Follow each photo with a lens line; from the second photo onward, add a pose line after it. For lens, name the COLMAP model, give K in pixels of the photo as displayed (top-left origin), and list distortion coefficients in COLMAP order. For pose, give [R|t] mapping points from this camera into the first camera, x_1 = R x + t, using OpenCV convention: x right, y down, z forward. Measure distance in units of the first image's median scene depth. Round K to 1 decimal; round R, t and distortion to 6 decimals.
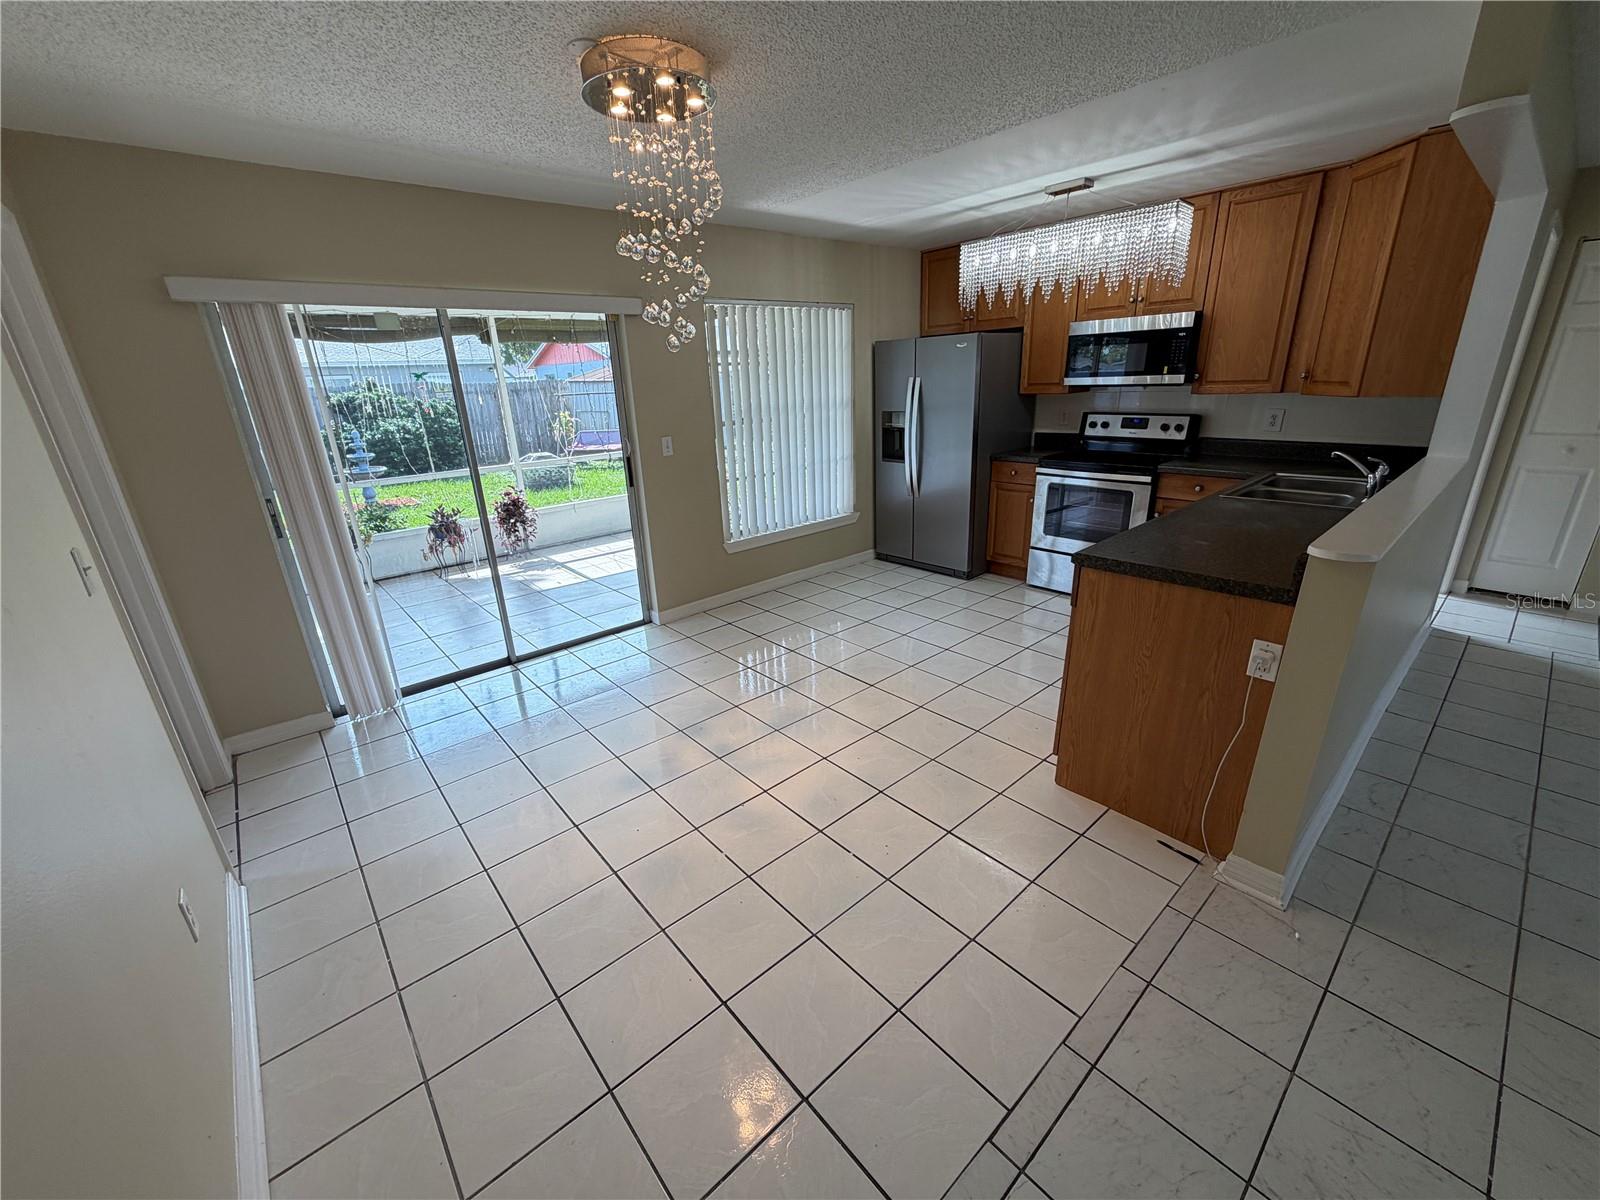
lens RADIAL K [[643.7, 0, 794.4], [0, 643.7, 606.6], [0, 0, 1]] dist [-0.016351, -0.000522]
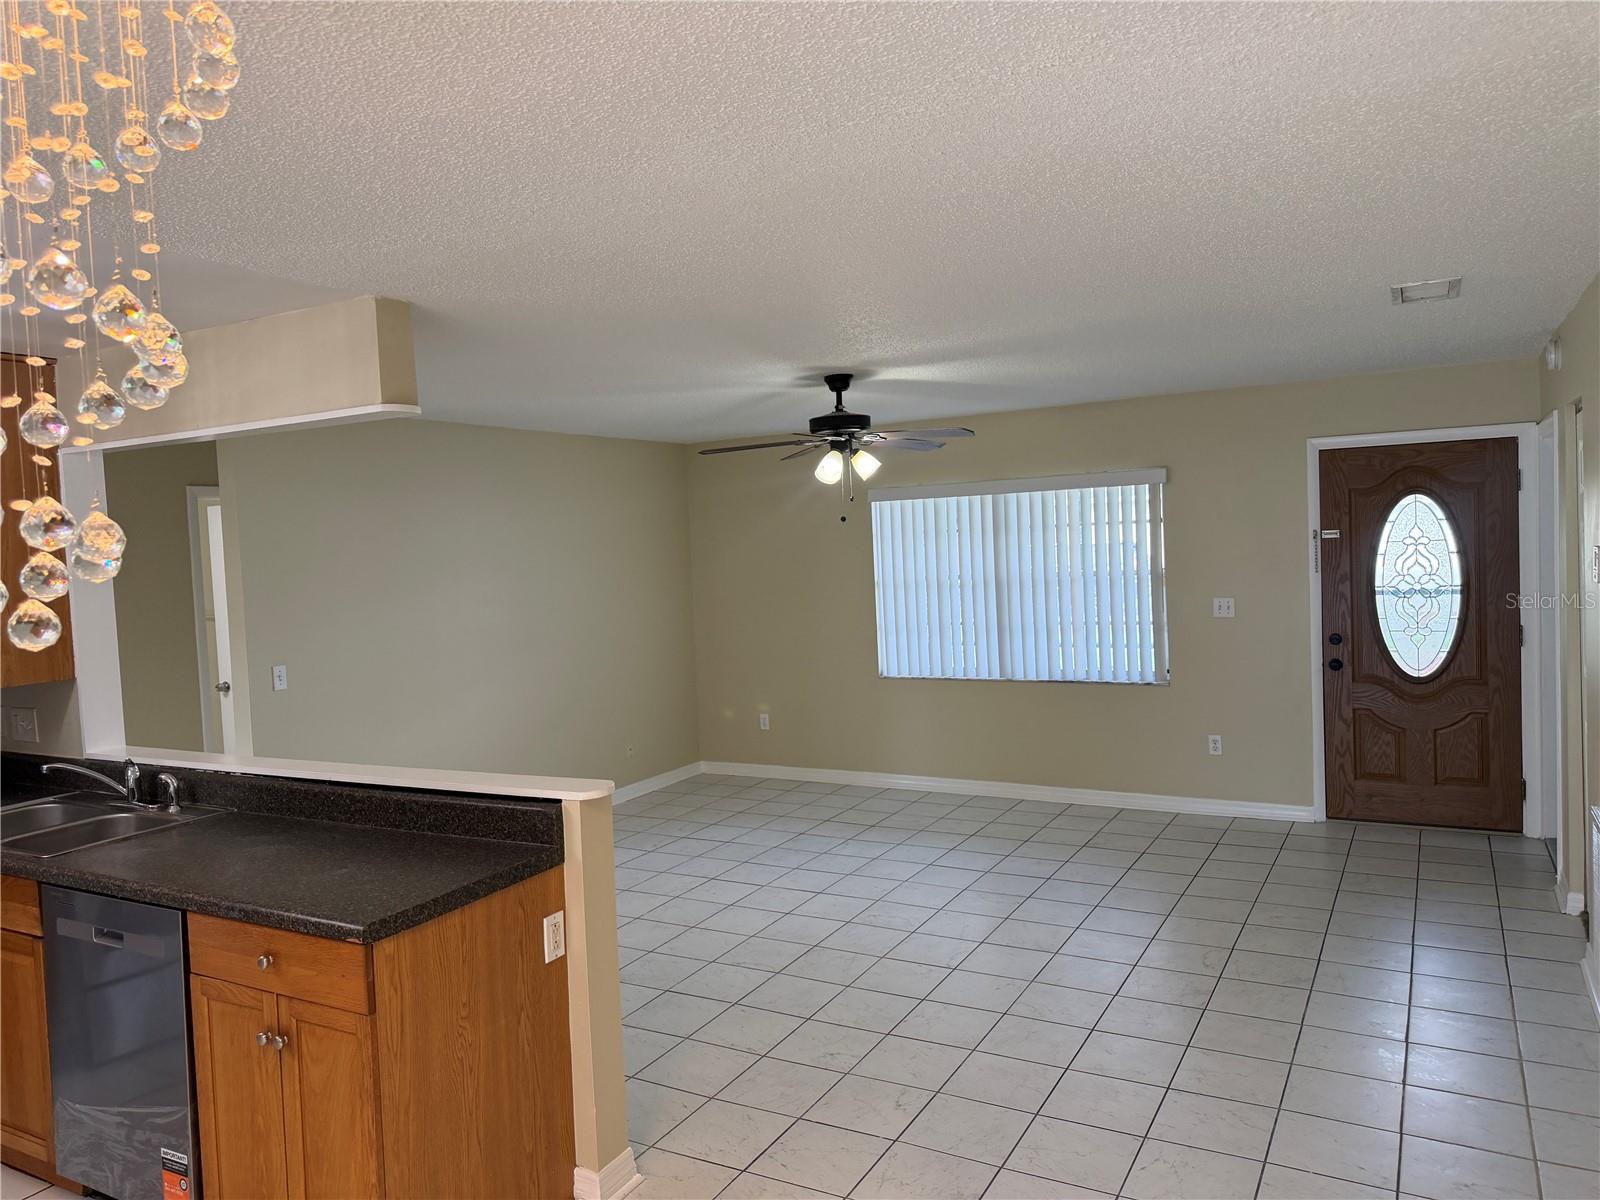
lens RADIAL K [[1115.4, 0, 791.1], [0, 1115.4, 597.8], [0, 0, 1]] dist [0.055777, -0.044479]
pose [[-0.327344, 0.010326, 0.944849, -0.400790], [0.372676, 0.920293, 0.119056, -0.193830], [-0.868308, 0.391095, -0.305101, 0.471413]]
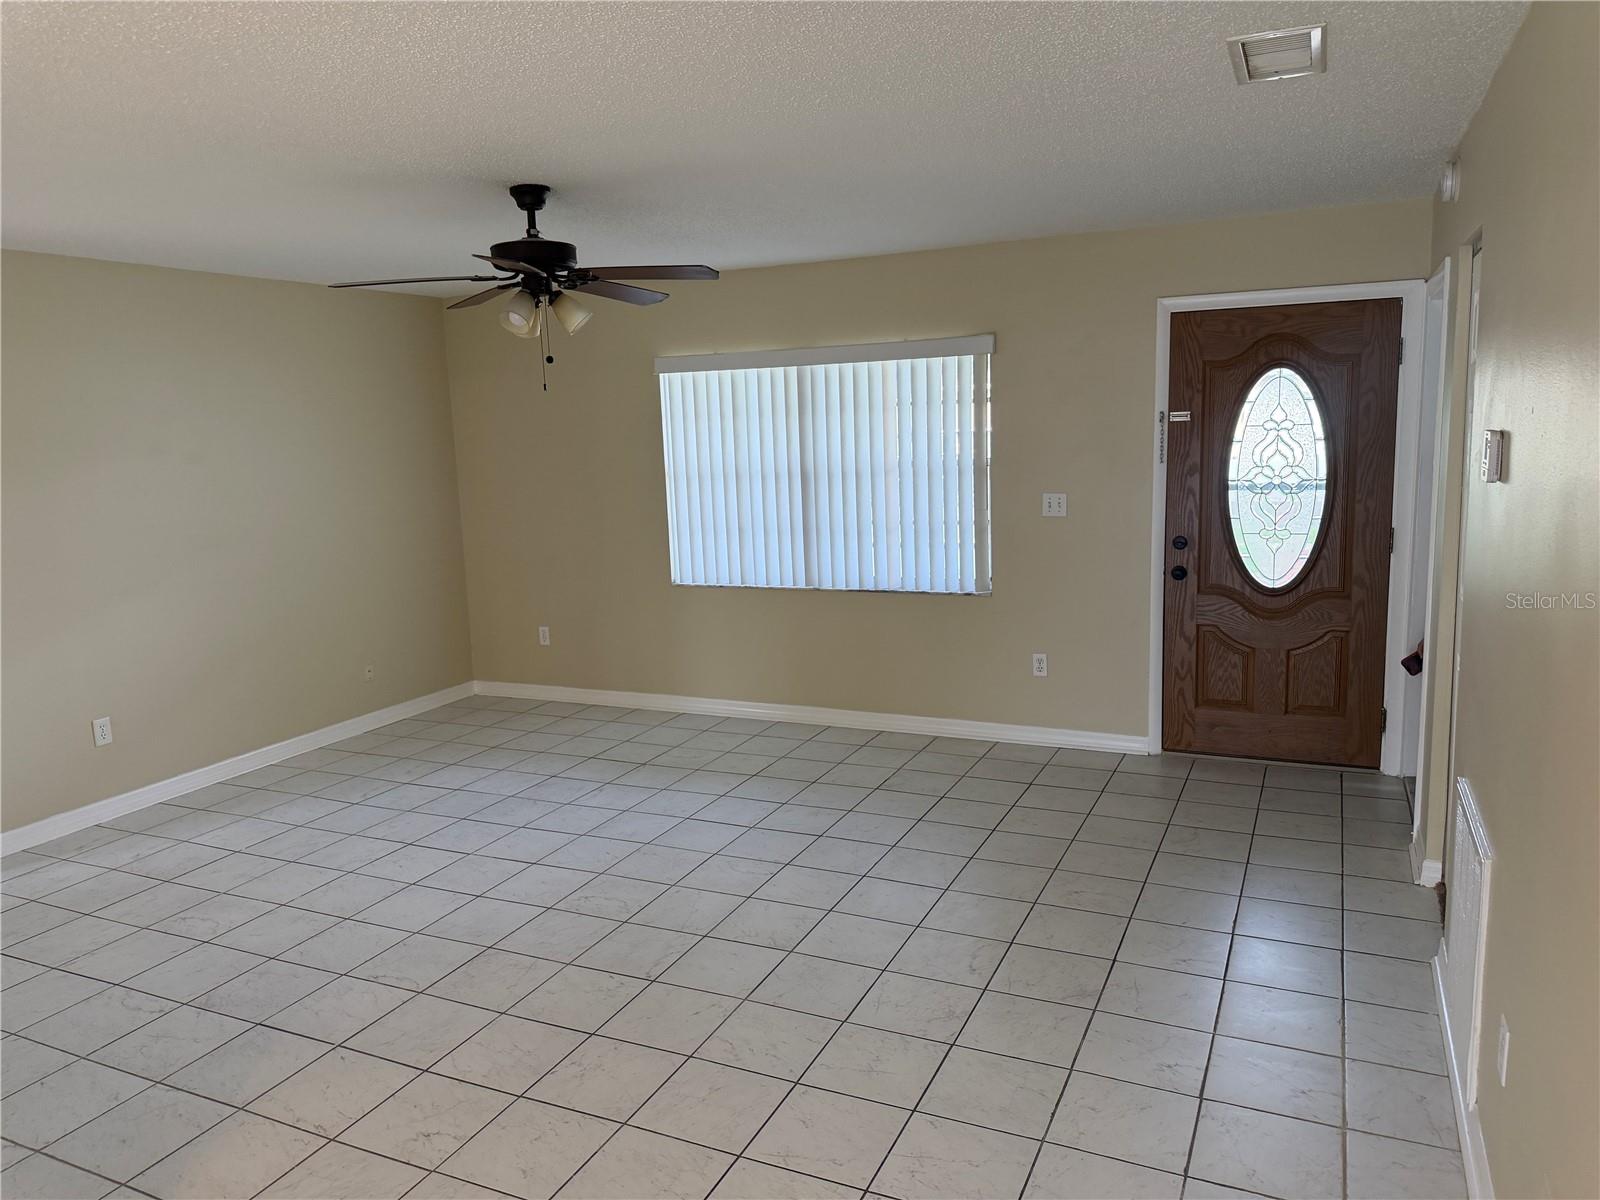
lens RADIAL K [[1115.4, 0, 784.5], [0, 1115.4, 598.0], [0, 0, 1]] dist [0.055777, -0.044479]
pose [[-0.393240, -0.083197, 0.915664, -0.328606], [0.358091, 0.903403, 0.235869, -0.157811], [-0.846837, 0.420644, -0.325462, 0.379165]]
